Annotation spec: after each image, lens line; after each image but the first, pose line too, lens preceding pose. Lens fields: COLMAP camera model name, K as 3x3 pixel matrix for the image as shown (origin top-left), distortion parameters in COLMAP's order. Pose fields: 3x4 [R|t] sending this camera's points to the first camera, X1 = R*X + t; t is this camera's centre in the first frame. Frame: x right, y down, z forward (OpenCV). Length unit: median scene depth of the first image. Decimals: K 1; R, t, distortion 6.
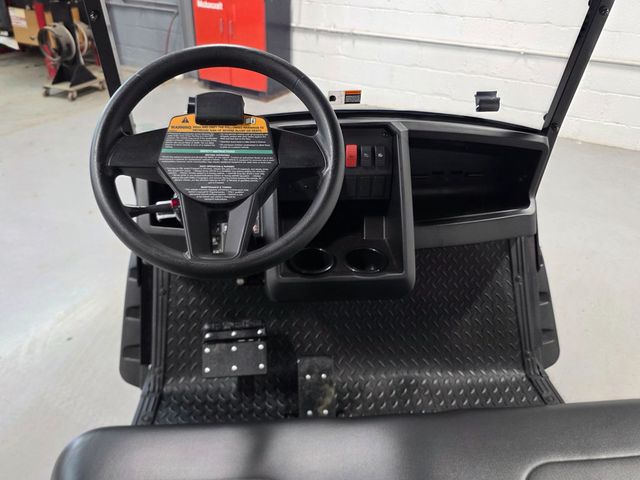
lens RADIAL K [[543.7, 0, 304.9], [0, 543.7, 226.3], [0, 0, 1]] dist [0.047556, -0.050824]
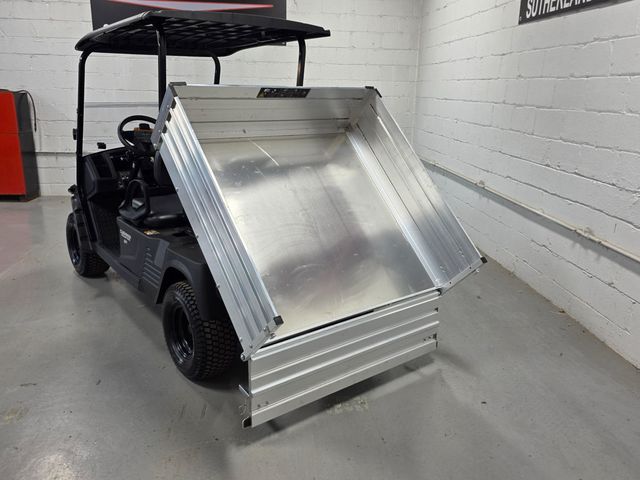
lens RADIAL K [[552.7, 0, 315.9], [0, 552.7, 230.3], [0, 0, 1]] dist [0.043943, -0.009385]
pose [[0.817281, -0.141455, 0.558608, -0.903568], [0.277791, 0.946038, -0.166864, 0.960793], [-0.504861, 0.291552, 0.812474, -1.773990]]
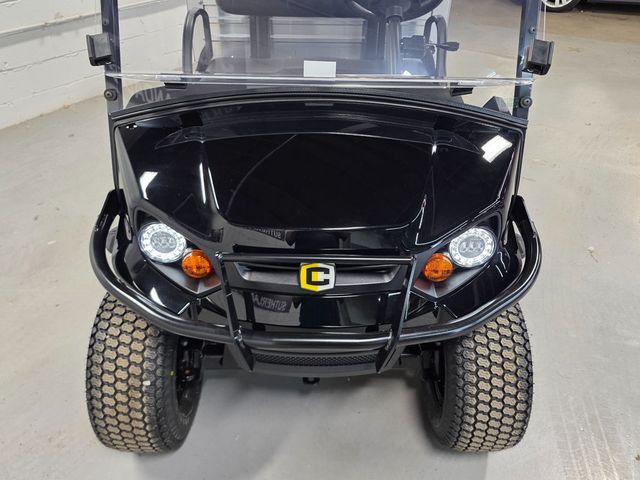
lens RADIAL K [[514.2, 0, 315.0], [0, 514.2, 245.2], [0, 0, 1]] dist [0.046948, -0.046792]
pose [[-0.998438, -0.042342, 0.036463, 0.026952], [0.015638, 0.414725, 0.909812, -0.880630], [-0.053645, 0.908961, -0.413415, 1.513854]]
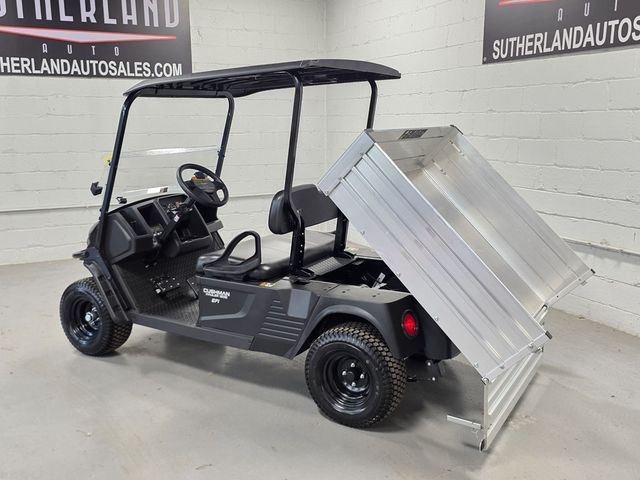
lens RADIAL K [[643.3, 0, 308.8], [0, 643.3, 230.9], [0, 0, 1]] dist [0.049705, 0.000000]
pose [[0.556892, -0.158307, 0.815359, -2.019216], [0.424235, 0.898173, -0.115367, 0.591196], [-0.714070, 0.410151, 0.567345, -1.220381]]
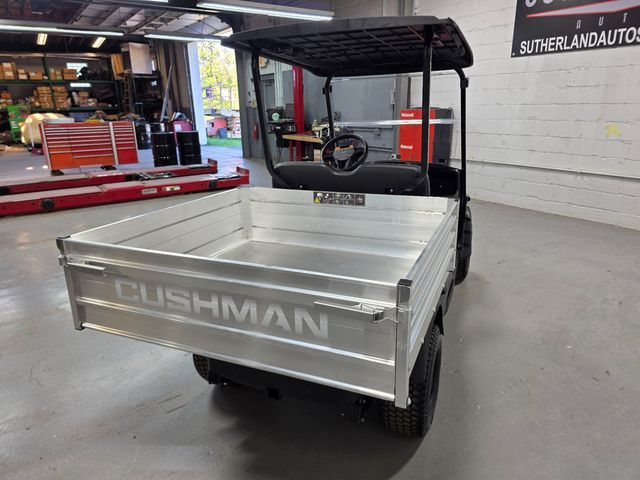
lens RADIAL K [[436.6, 0, 319.7], [0, 436.6, 232.4], [0, 0, 1]] dist [0.047246, -0.038579]
pose [[0.899012, 0.094428, -0.427621, 0.745204], [-0.187641, 0.965357, -0.181317, 0.701050], [0.395686, 0.243246, 0.885587, -1.298996]]
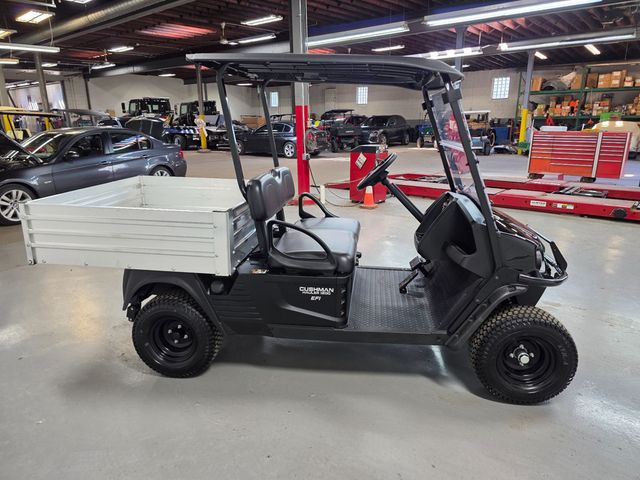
lens RADIAL K [[436.6, 0, 324.0], [0, 436.6, 237.1], [0, 0, 1]] dist [0.047246, -0.038579]
pose [[-0.170790, 0.248068, -0.953568, 1.936959], [-0.482345, 0.822844, 0.300452, -0.310401], [0.859171, 0.511263, -0.020879, 0.515310]]
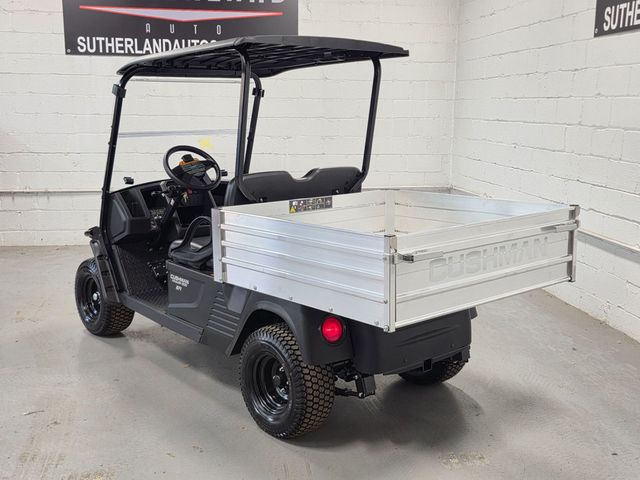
lens RADIAL K [[746.7, 0, 308.4], [0, 746.7, 222.2], [0, 0, 1]] dist [0.073439, 0.000000]
pose [[0.791875, -0.101585, 0.602175, -1.509669], [0.304686, 0.920292, -0.245418, 0.990129], [-0.529246, 0.377815, 0.759707, -1.886272]]
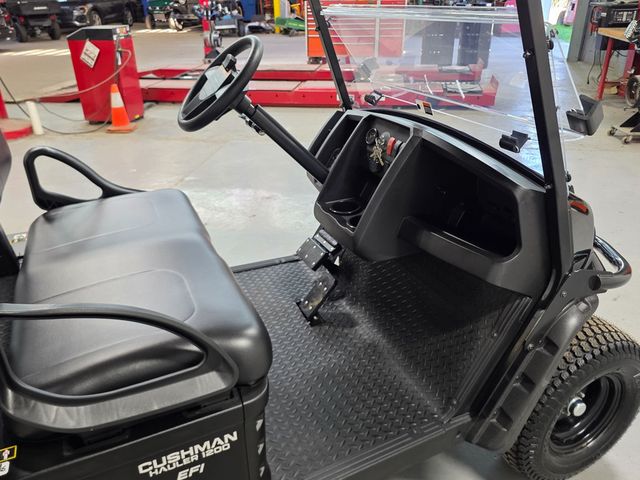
lens RADIAL K [[514.2, 0, 323.5], [0, 514.2, 235.6], [0, 0, 1]] dist [0.046948, -0.046792]
pose [[0.354044, 0.390464, -0.849818, 0.982933], [-0.442650, 0.870411, 0.215512, -0.121263], [0.823841, 0.299871, 0.481002, 0.293969]]
